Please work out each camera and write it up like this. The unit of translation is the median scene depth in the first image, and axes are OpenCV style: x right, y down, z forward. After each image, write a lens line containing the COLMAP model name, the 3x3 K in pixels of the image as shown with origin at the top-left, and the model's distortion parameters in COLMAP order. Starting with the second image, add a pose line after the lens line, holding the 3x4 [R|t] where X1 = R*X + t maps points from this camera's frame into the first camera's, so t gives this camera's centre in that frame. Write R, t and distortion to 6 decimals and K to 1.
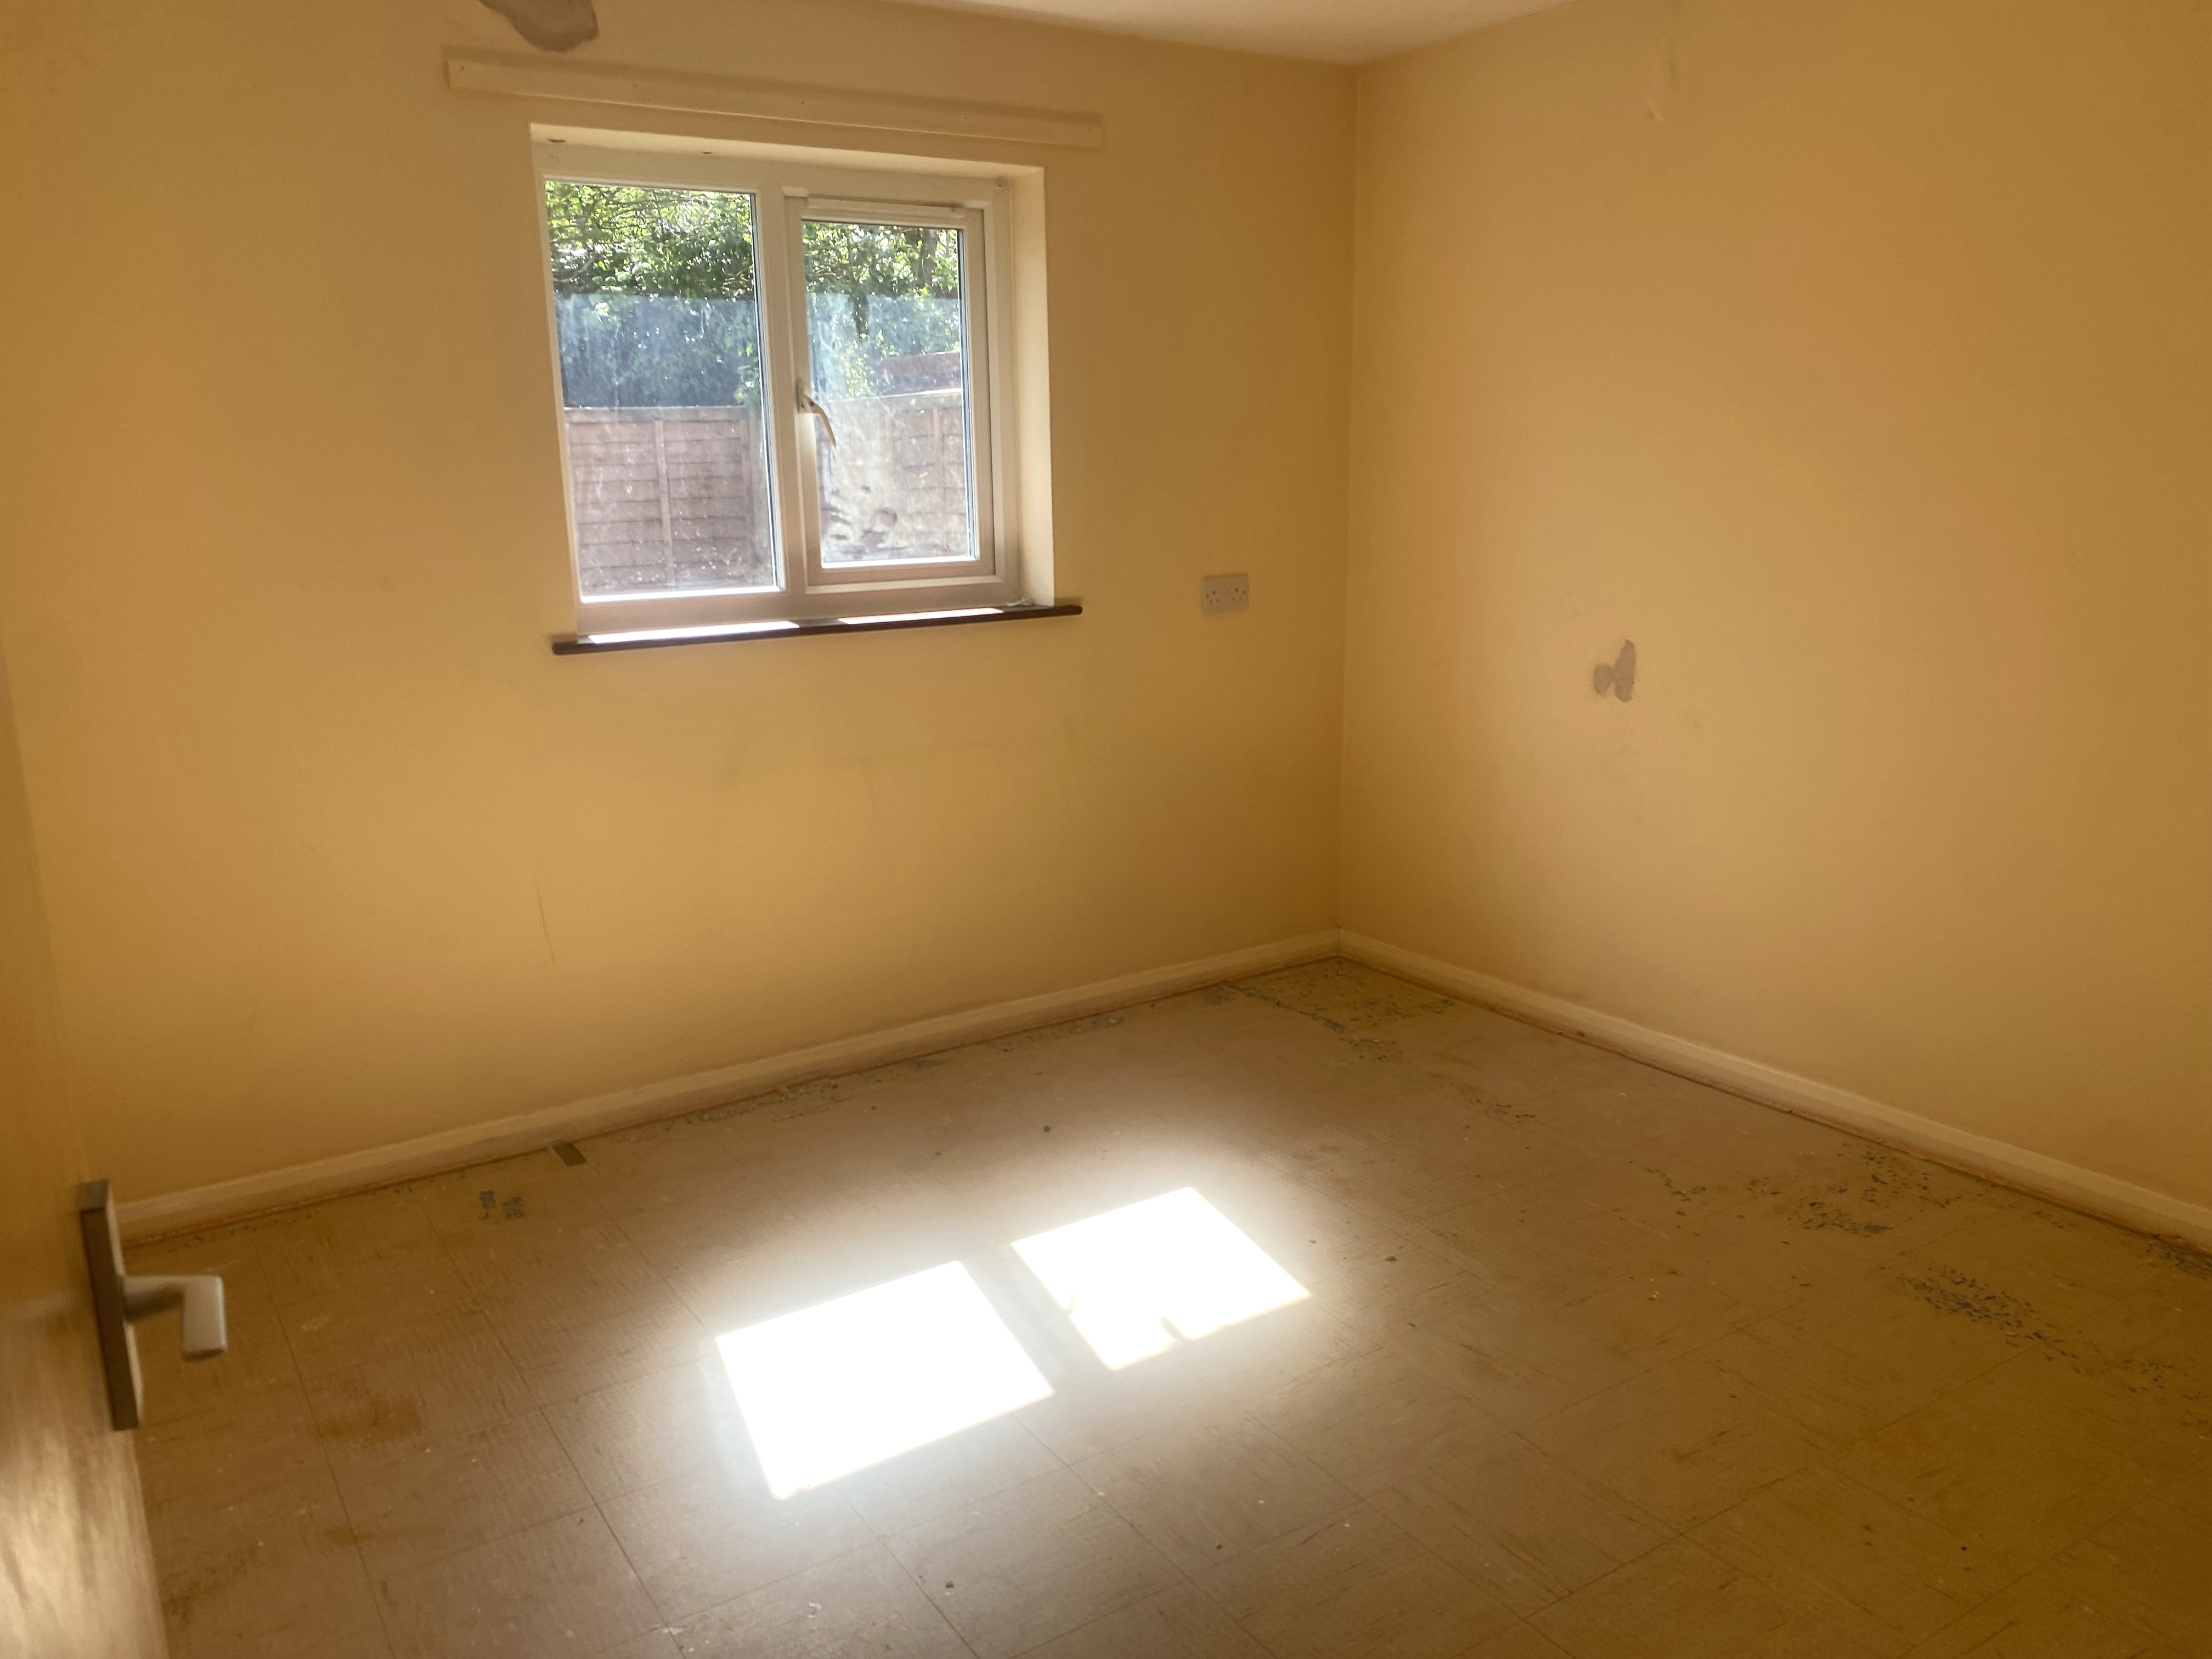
lens RADIAL K [[1658.5, 0, 1079.2], [0, 1658.5, 897.7], [0, 0, 1]] dist [0.004108, -0.009652]
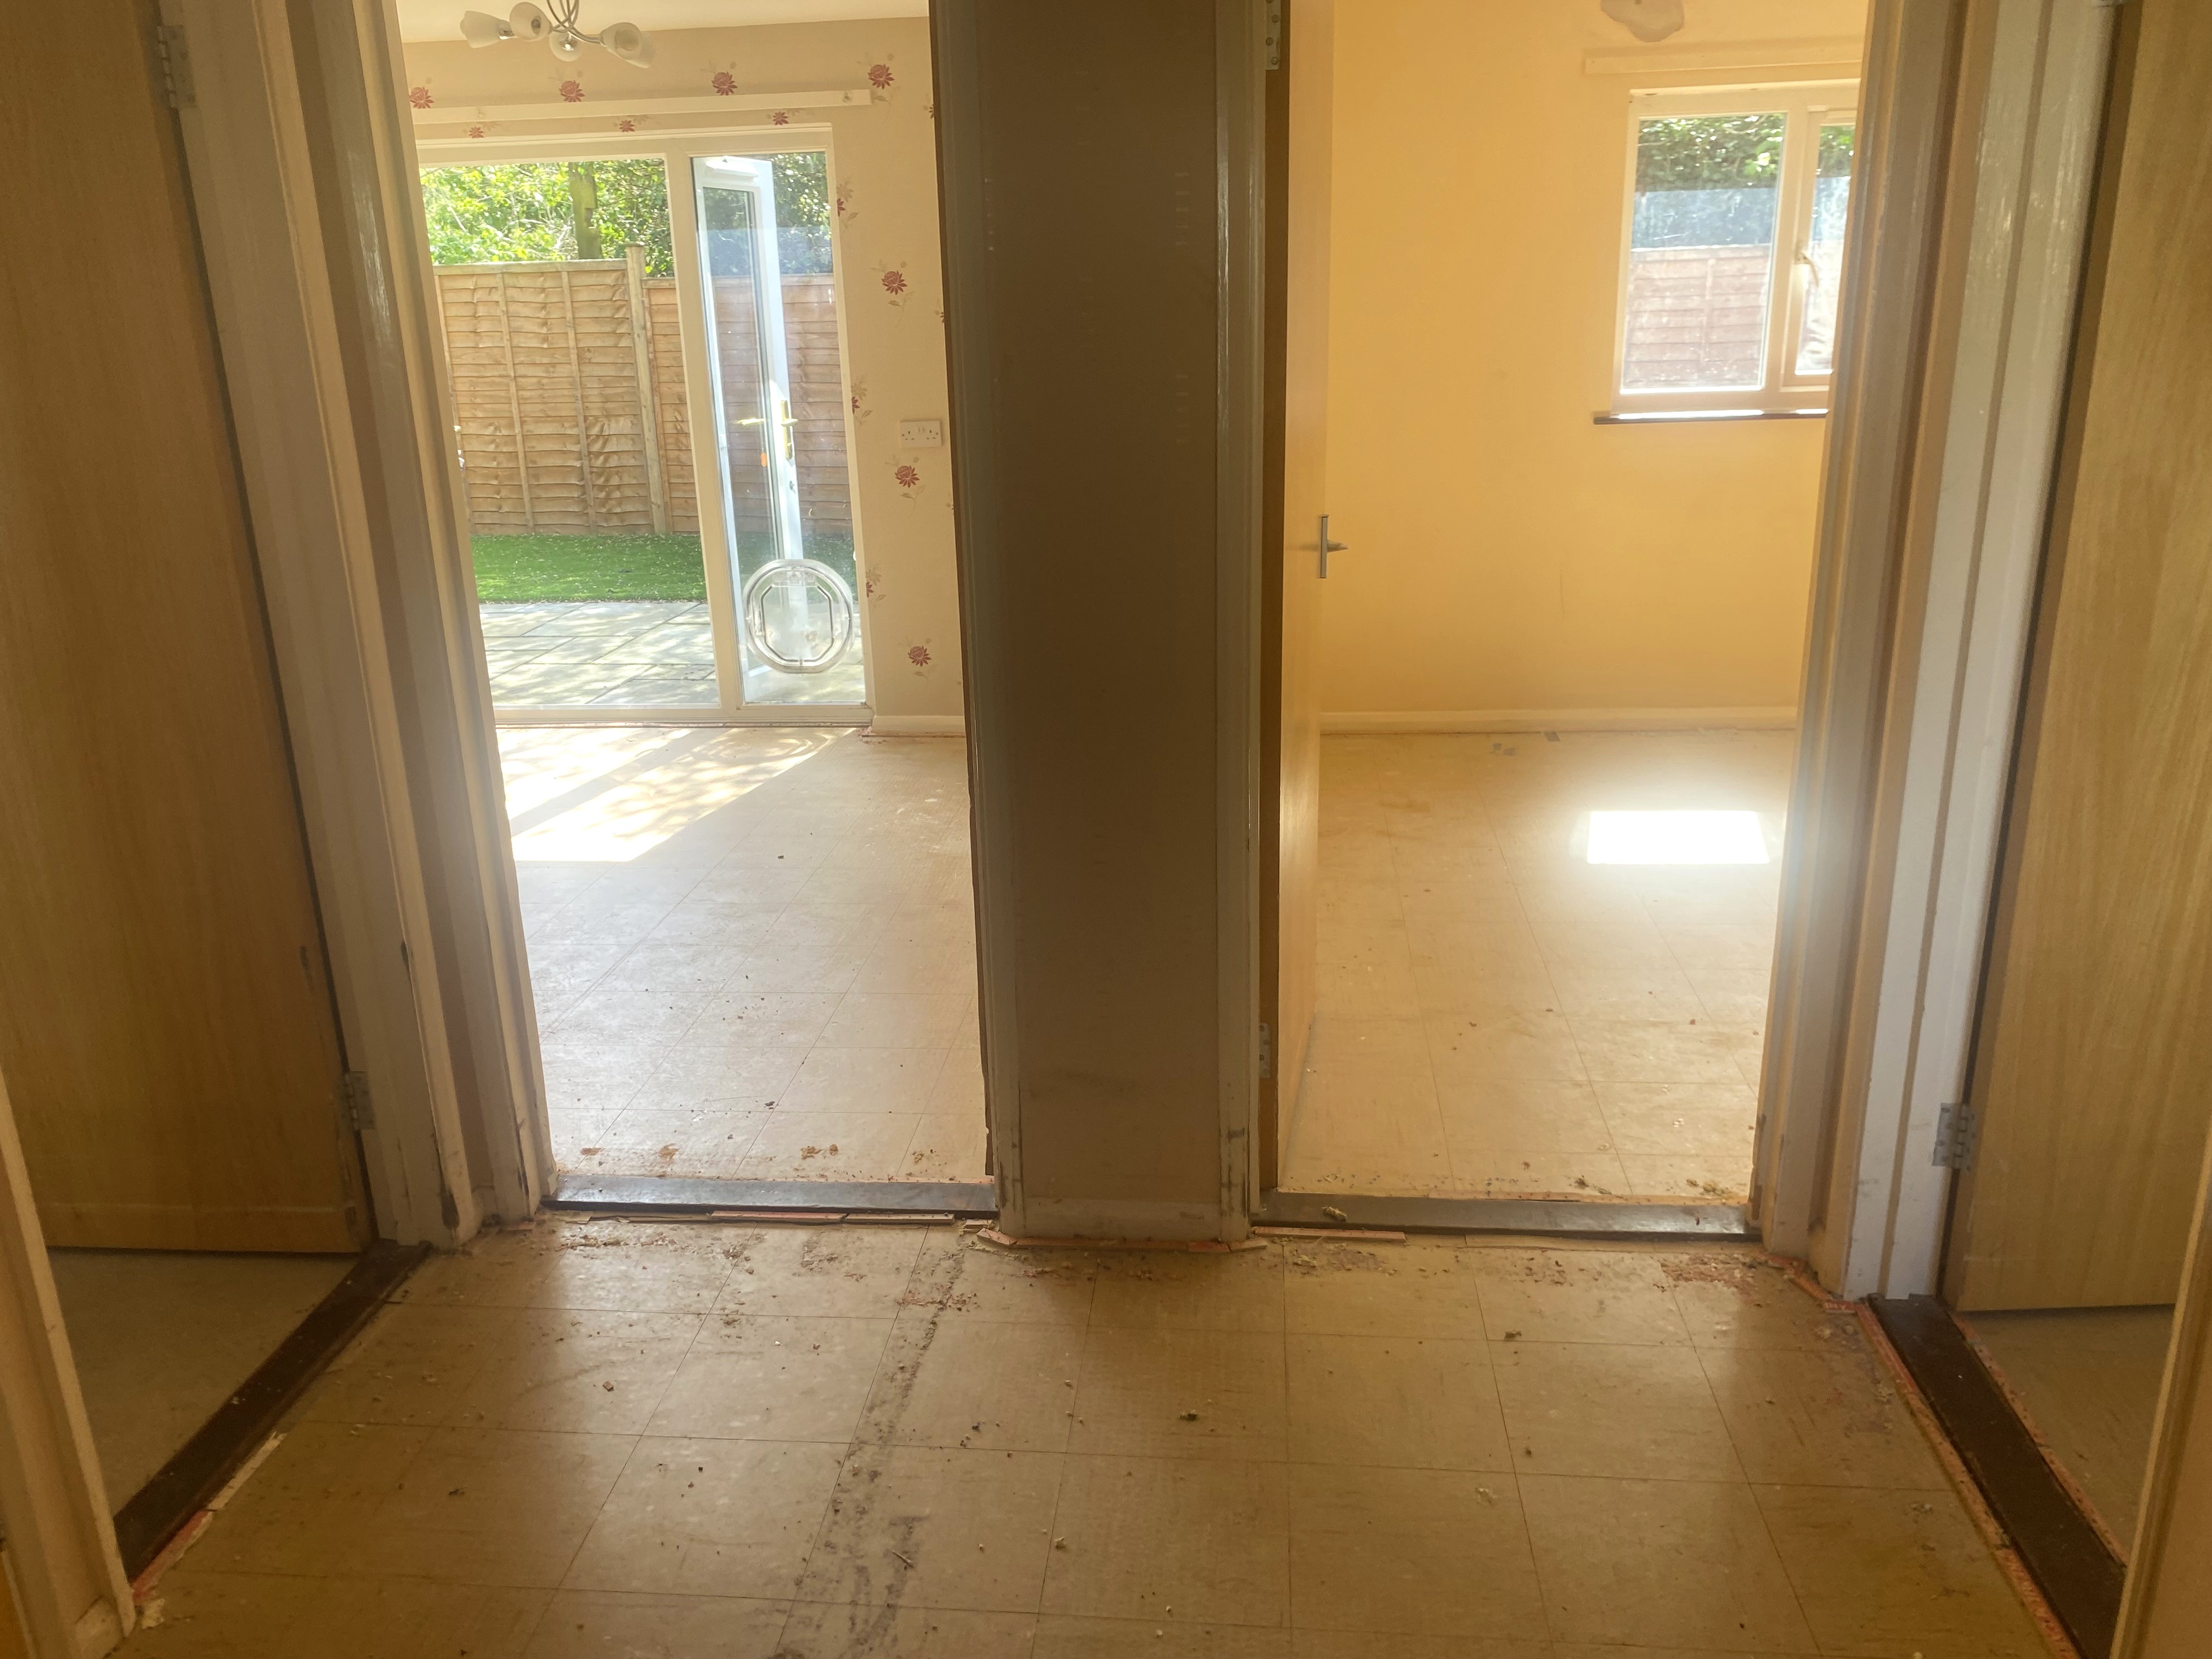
lens RADIAL K [[1658.5, 0, 1124.9], [0, 1658.5, 835.4], [0, 0, 1]] dist [0.004108, -0.009652]
pose [[0.788815, 0.178933, -0.588008, 0.315699], [-0.140238, 0.983847, 0.111259, 0.120005], [0.598417, -0.005302, 0.801167, -0.519593]]
